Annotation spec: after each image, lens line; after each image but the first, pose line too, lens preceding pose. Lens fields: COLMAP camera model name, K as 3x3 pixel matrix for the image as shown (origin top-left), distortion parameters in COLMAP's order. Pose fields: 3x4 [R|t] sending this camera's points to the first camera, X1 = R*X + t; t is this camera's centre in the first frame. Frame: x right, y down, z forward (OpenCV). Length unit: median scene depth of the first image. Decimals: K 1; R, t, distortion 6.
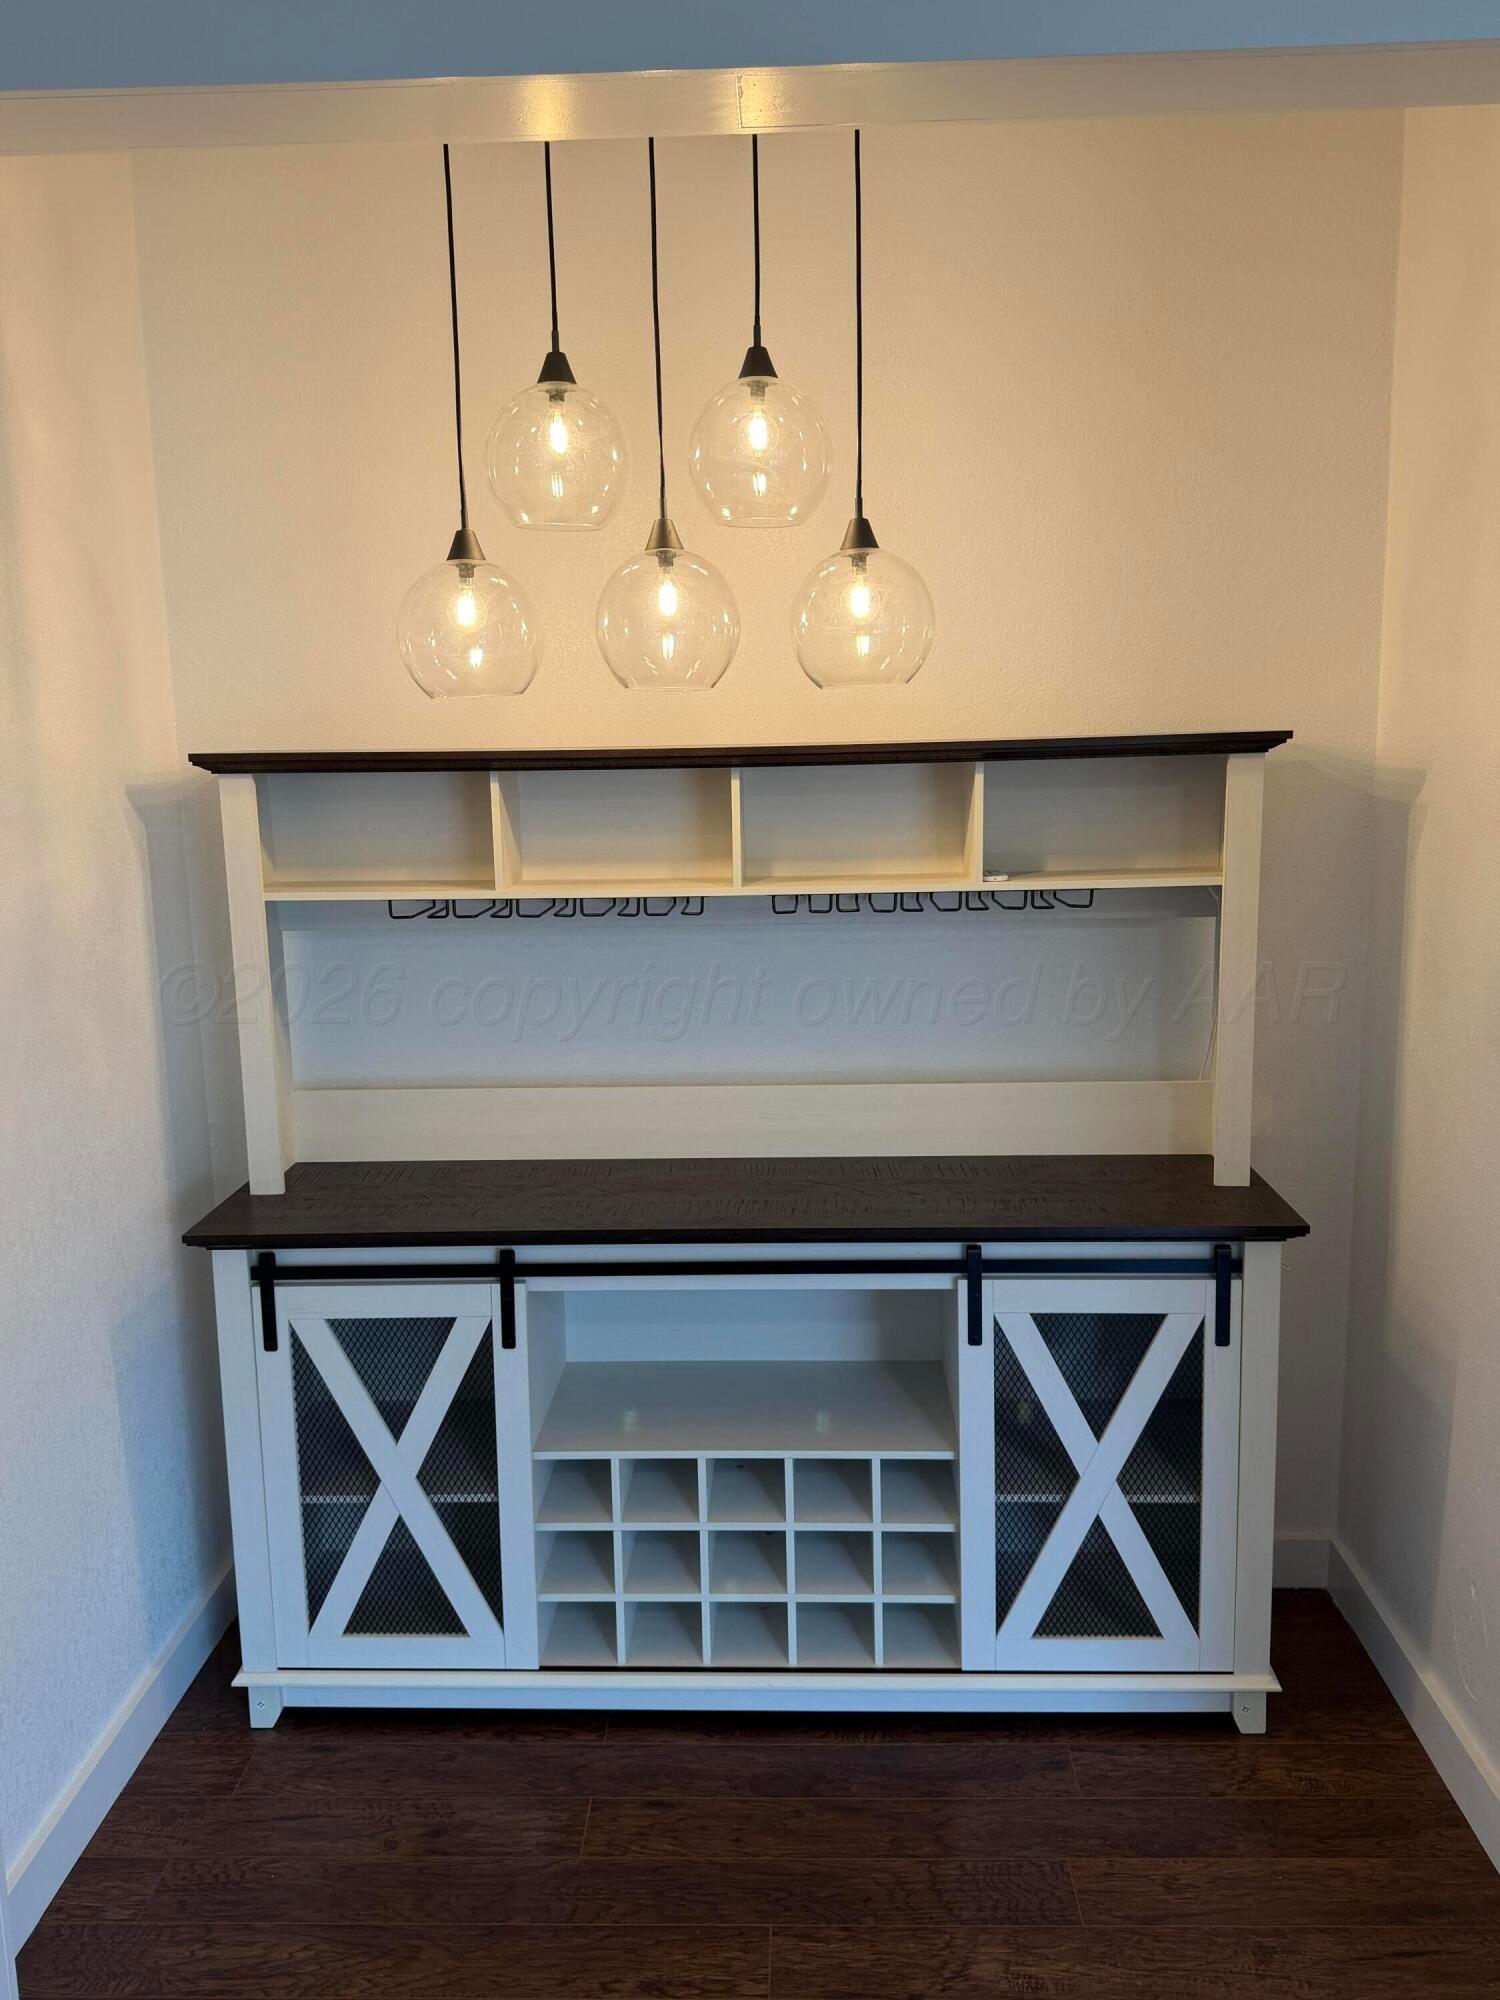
lens RADIAL K [[1638.2, 0, 758.5], [0, 1638.2, 1022.9], [0, 0, 1]] dist [0.041196, -0.034700]
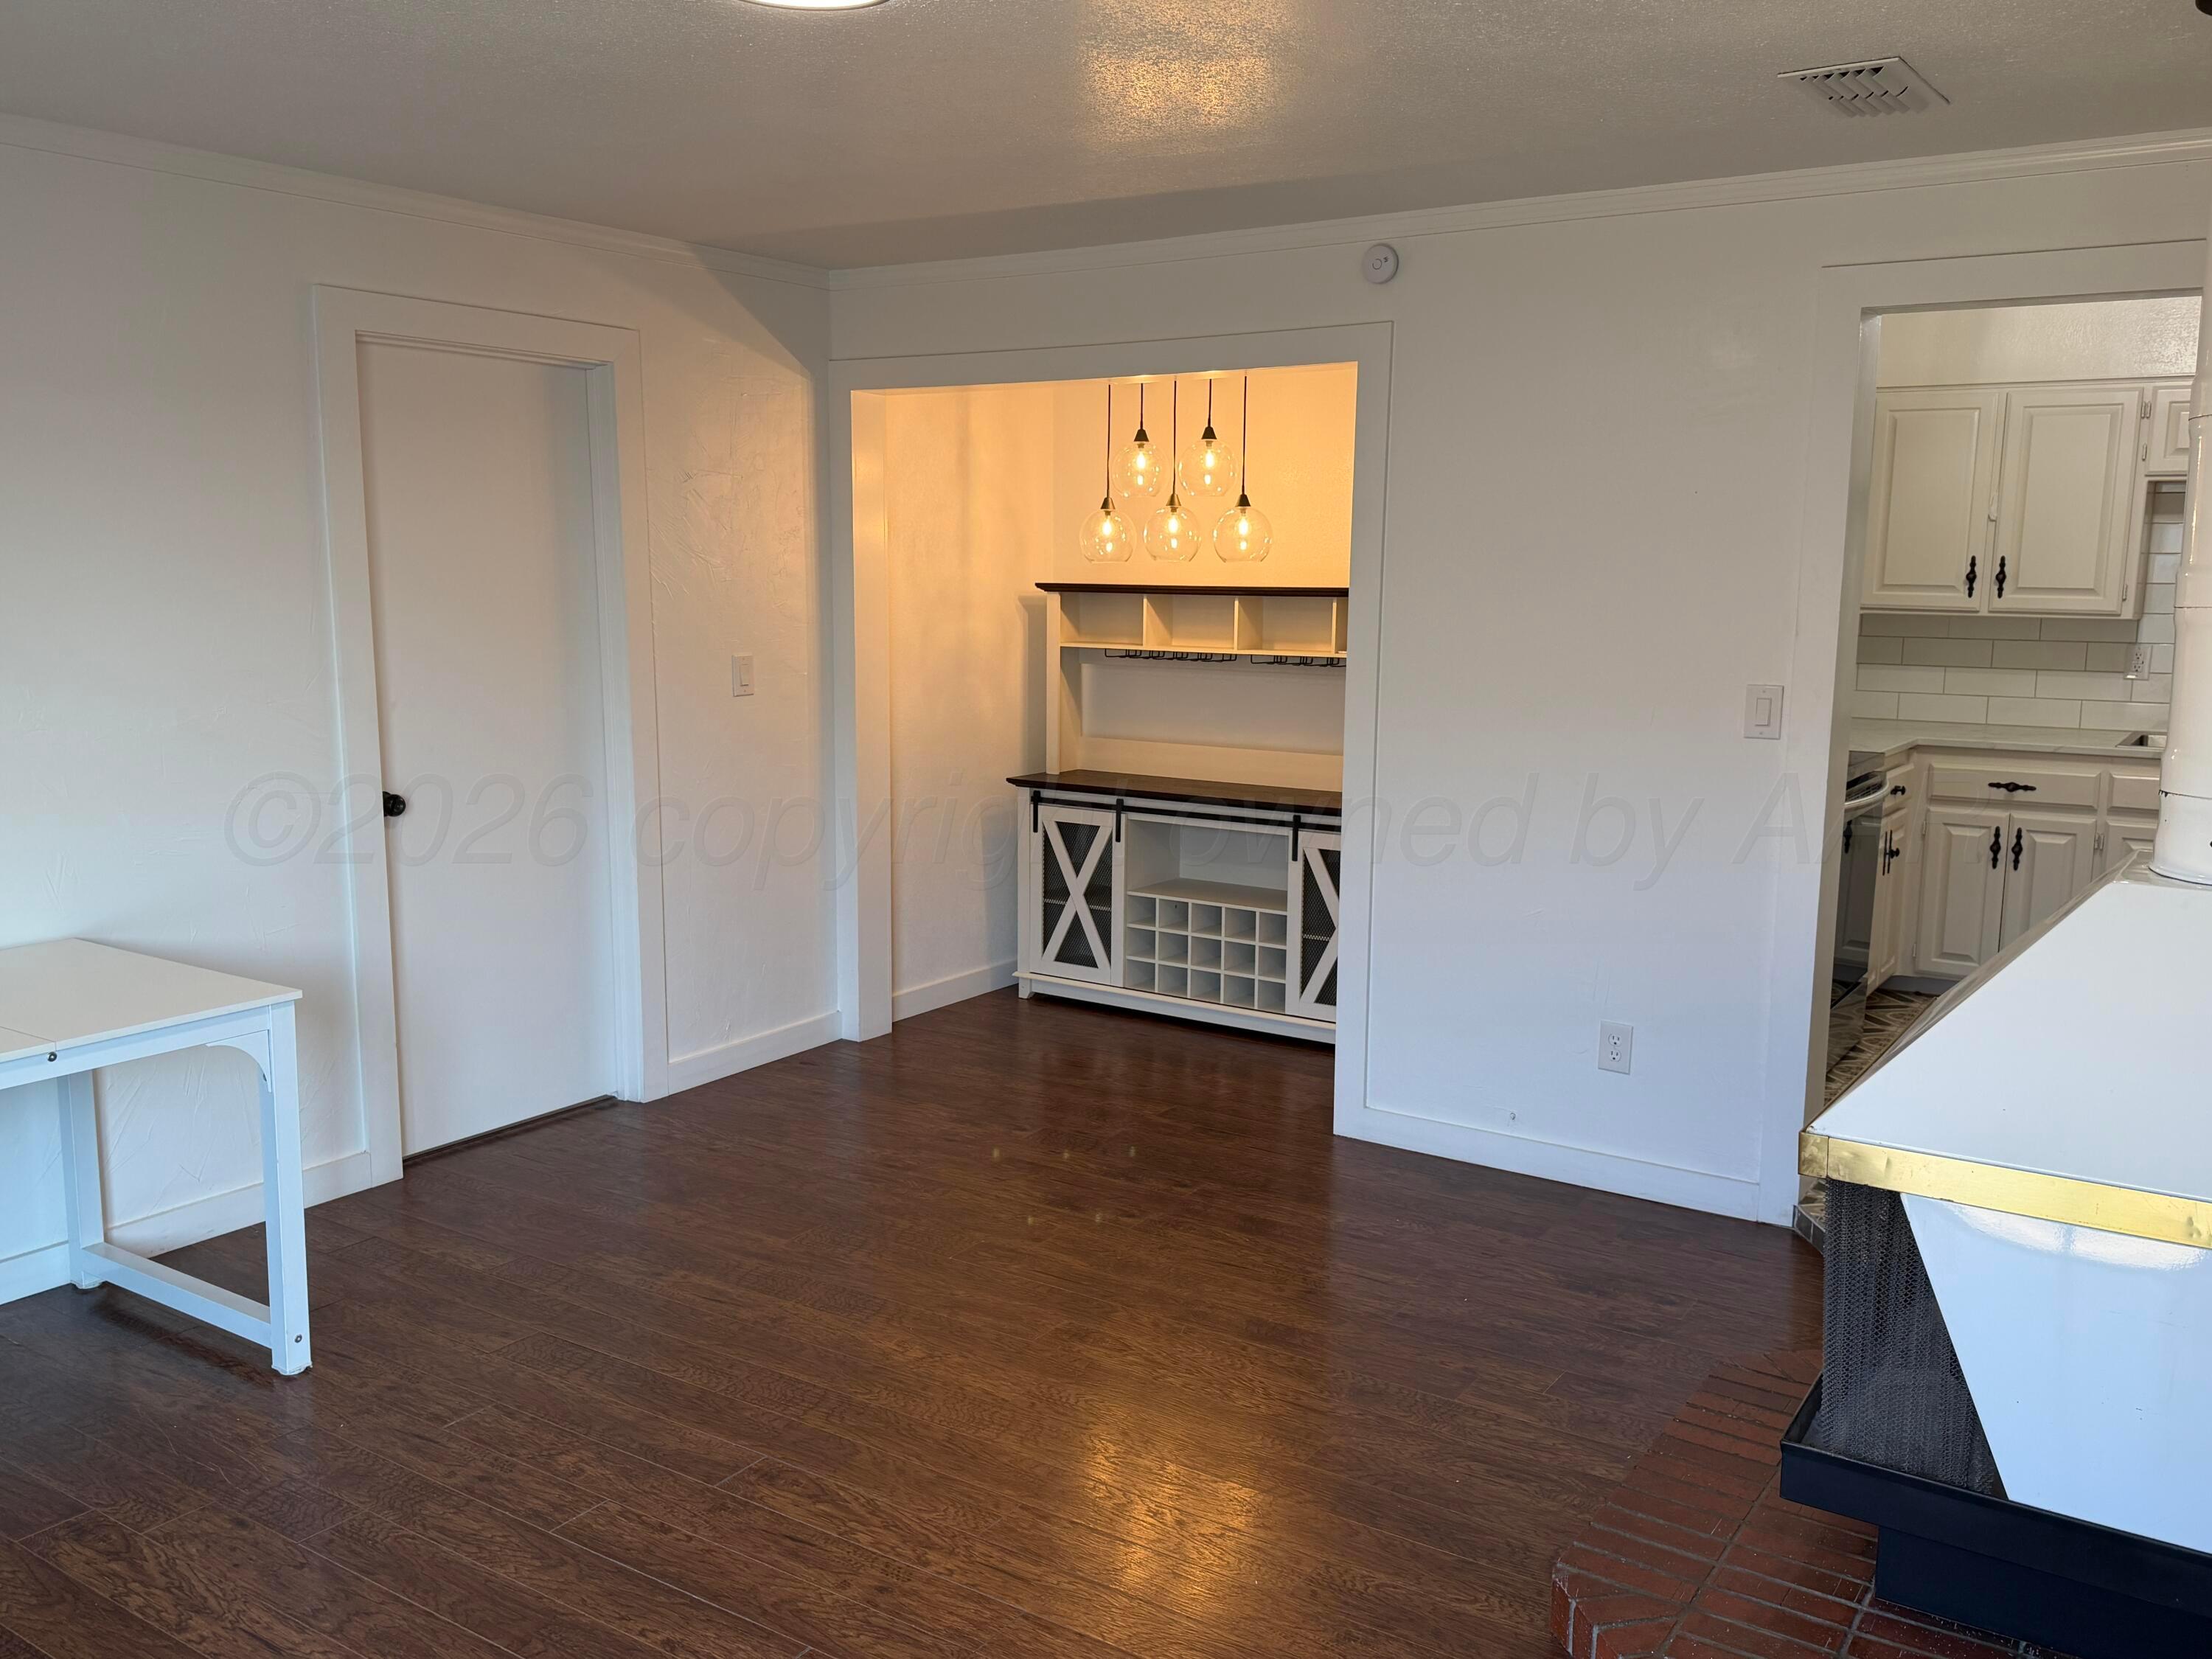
lens RADIAL K [[1811.9, 0, 1119.2], [0, 1811.9, 848.4], [0, 0, 1]] dist [0.041196, -0.034700]
pose [[0.838715, 0.108184, -0.533717, 1.214156], [-0.119403, 0.992753, 0.013593, 0.172263], [0.531319, 0.052327, 0.845554, -1.160621]]
